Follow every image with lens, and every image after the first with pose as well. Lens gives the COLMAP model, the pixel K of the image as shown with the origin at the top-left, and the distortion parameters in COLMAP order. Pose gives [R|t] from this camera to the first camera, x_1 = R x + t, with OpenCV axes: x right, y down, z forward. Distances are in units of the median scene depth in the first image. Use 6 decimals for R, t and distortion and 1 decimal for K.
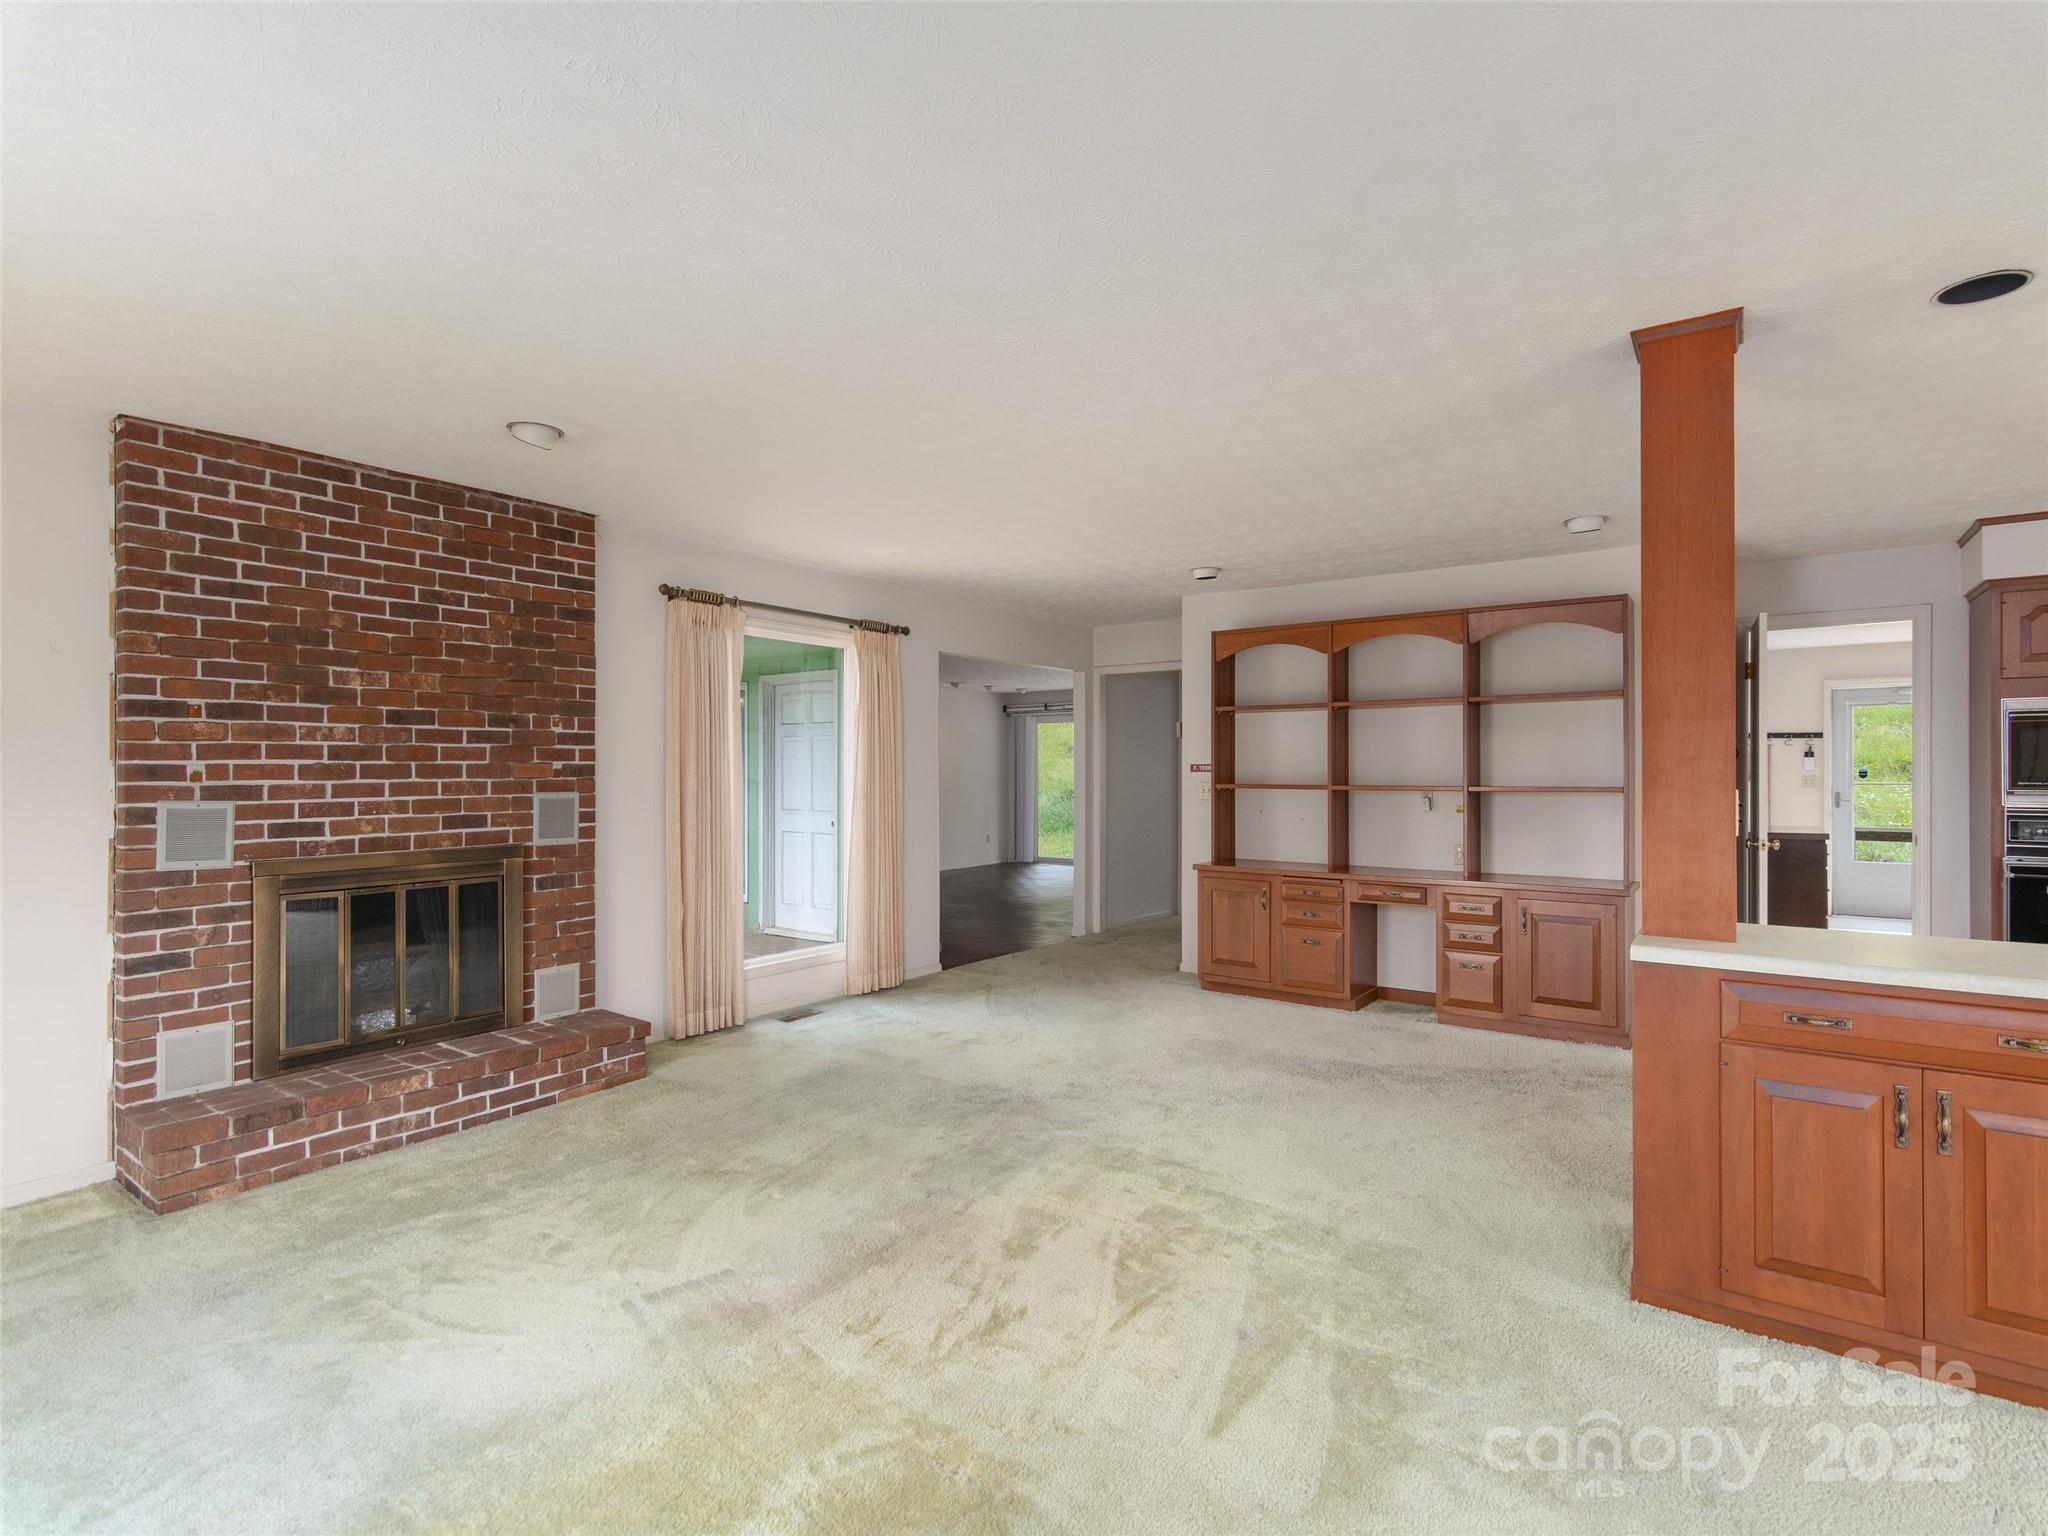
lens RADIAL K [[1012.1, 0, 1010.4], [0, 1012.1, 772.7], [0, 0, 1]] dist [0.006246, 0.000084]
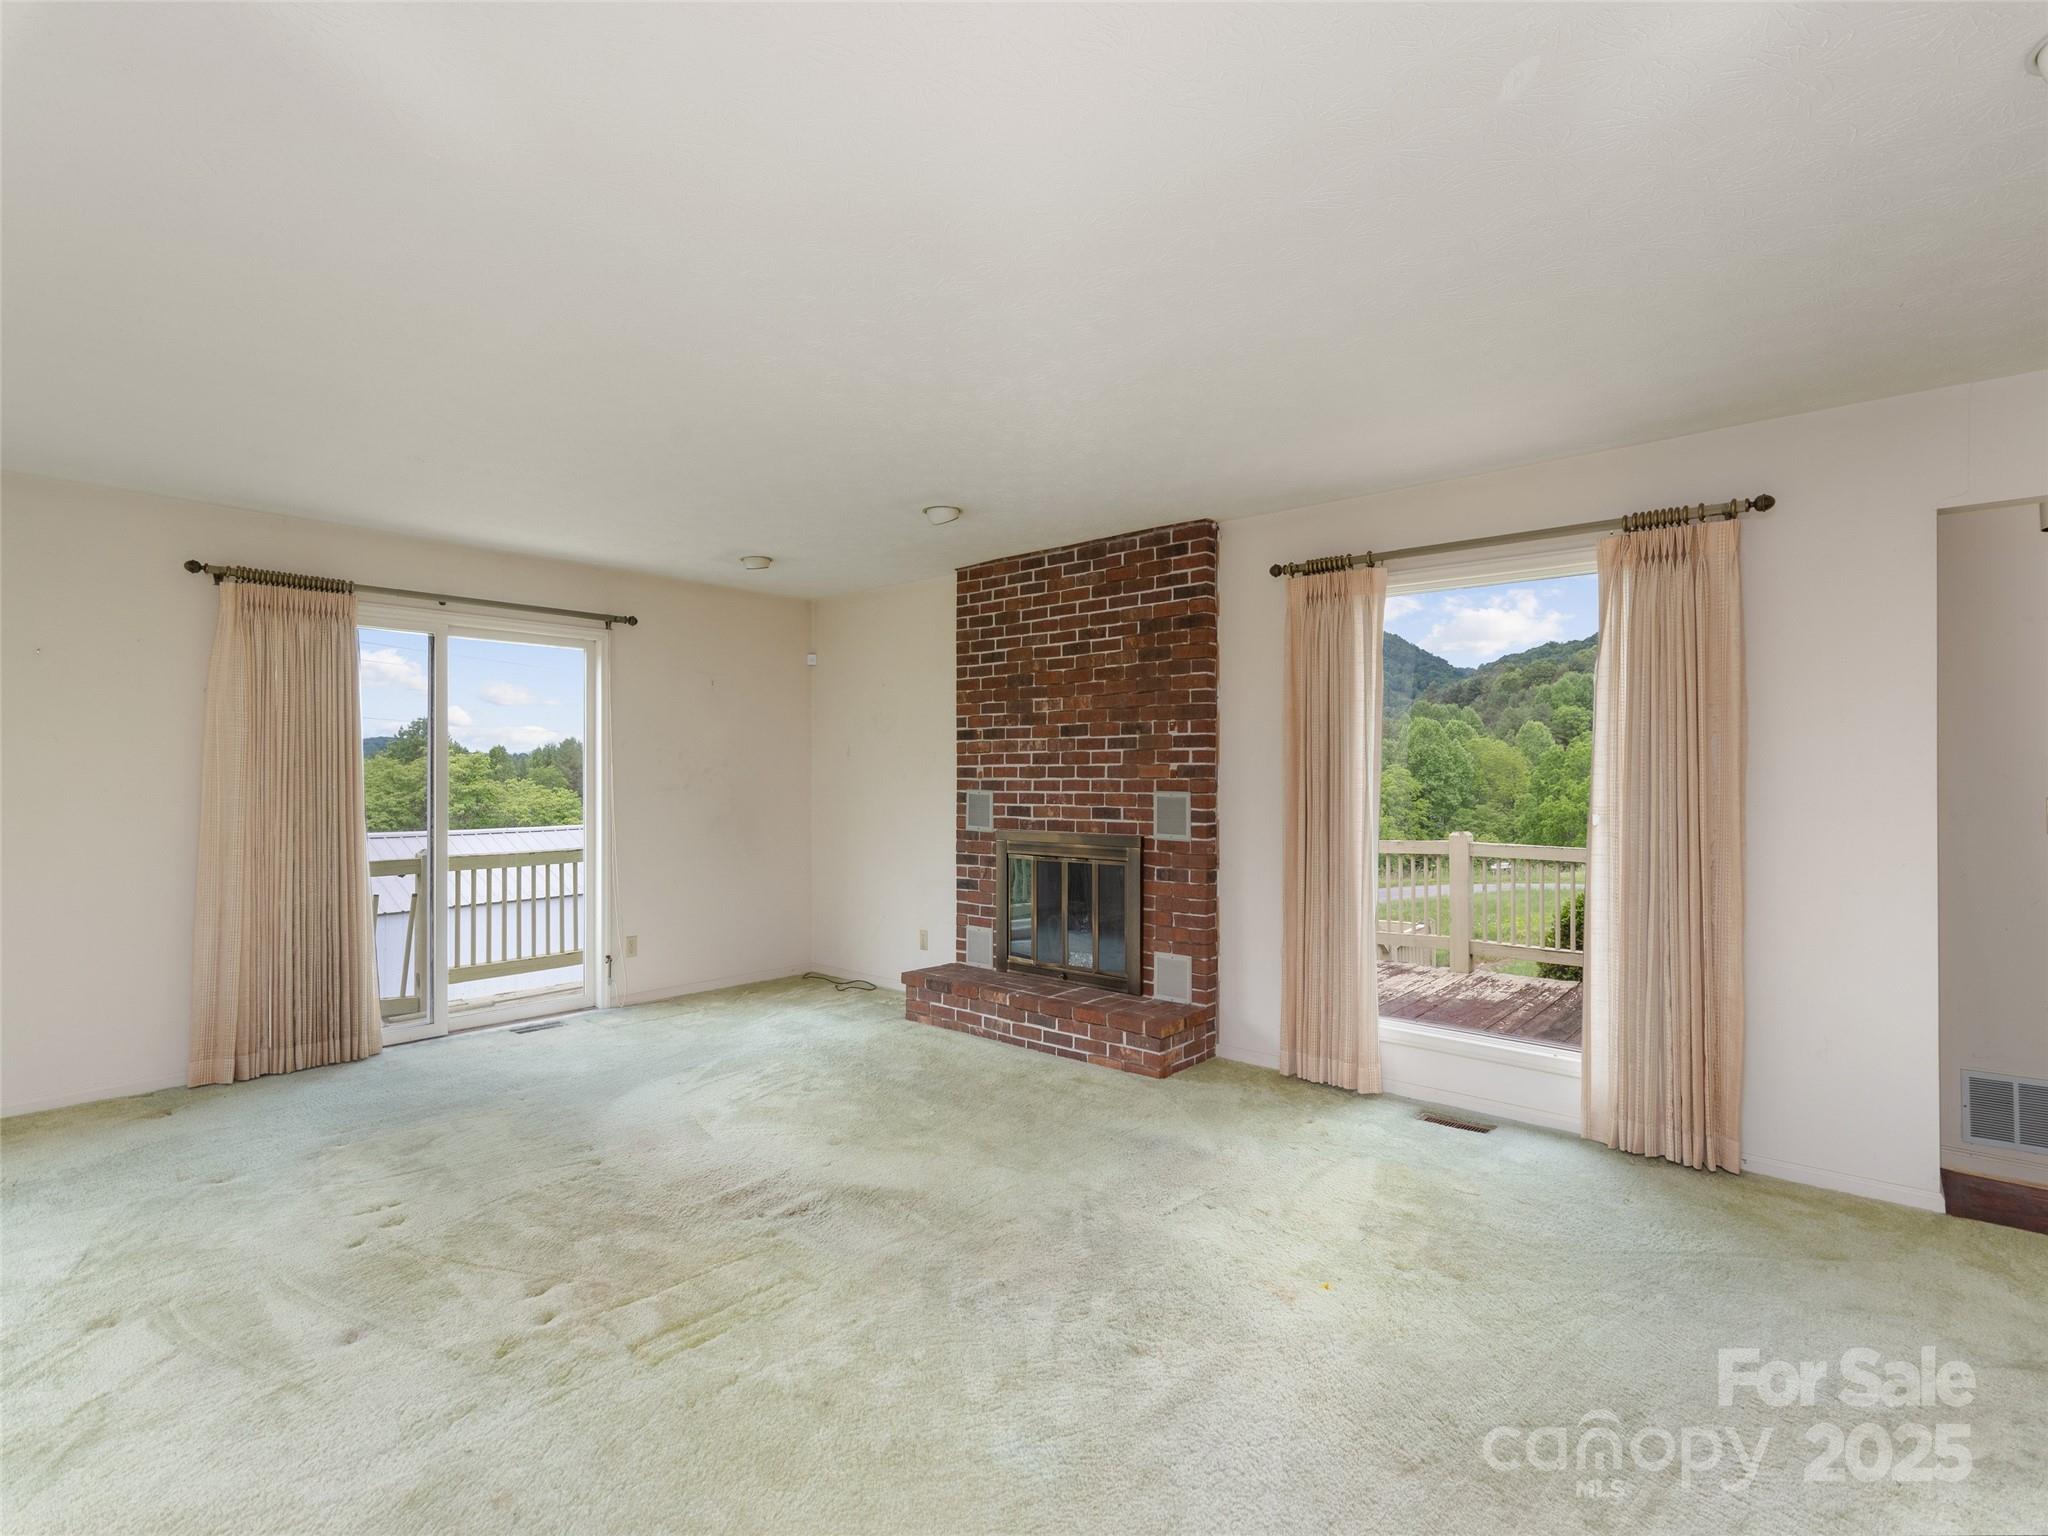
lens RADIAL K [[1012.1, 0, 1027.3], [0, 1012.1, 778.0], [0, 0, 1]] dist [0.006246, 0.000084]
pose [[-0.087251, 0.001642, -0.996185, 0.720680], [-0.006991, 0.999973, 0.002261, 0.004044], [0.996162, 0.007162, -0.087237, 1.068652]]
